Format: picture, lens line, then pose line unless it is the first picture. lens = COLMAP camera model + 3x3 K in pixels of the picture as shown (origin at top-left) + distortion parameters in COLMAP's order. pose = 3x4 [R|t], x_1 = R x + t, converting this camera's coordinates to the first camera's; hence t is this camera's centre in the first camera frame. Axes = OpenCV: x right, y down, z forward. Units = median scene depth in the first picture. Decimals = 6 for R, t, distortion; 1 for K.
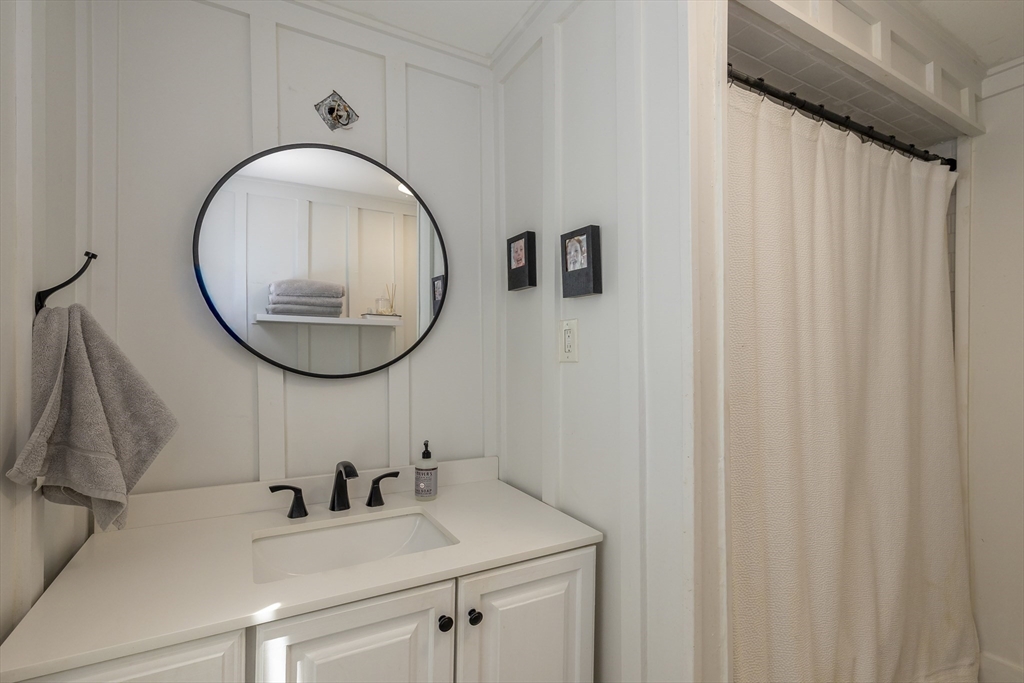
lens RADIAL K [[450.6, 0, 515.3], [0, 450.6, 349.9], [0, 0, 1]] dist [0.000652, 0.000040]
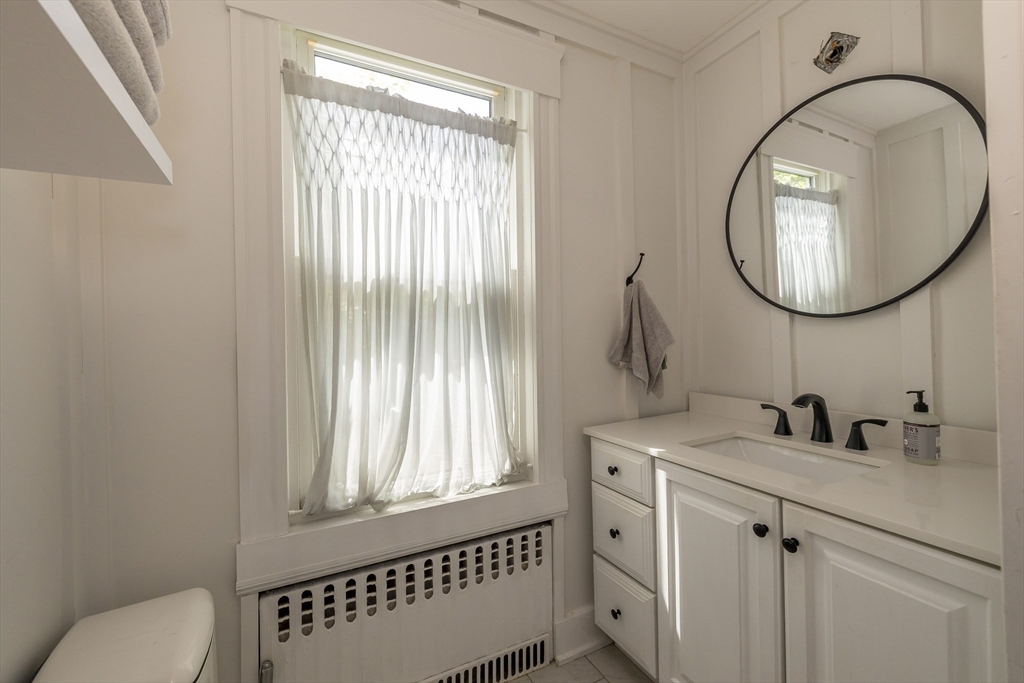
lens RADIAL K [[426.3, 0, 510.7], [0, 426.3, 335.3], [0, 0, 1]] dist [0.001023, 0.000473]
pose [[-0.016857, -0.003461, -0.999852, 0.631543], [0.034291, 0.999404, -0.004037, 0.089522], [0.999270, -0.034354, -0.016728, 0.312565]]
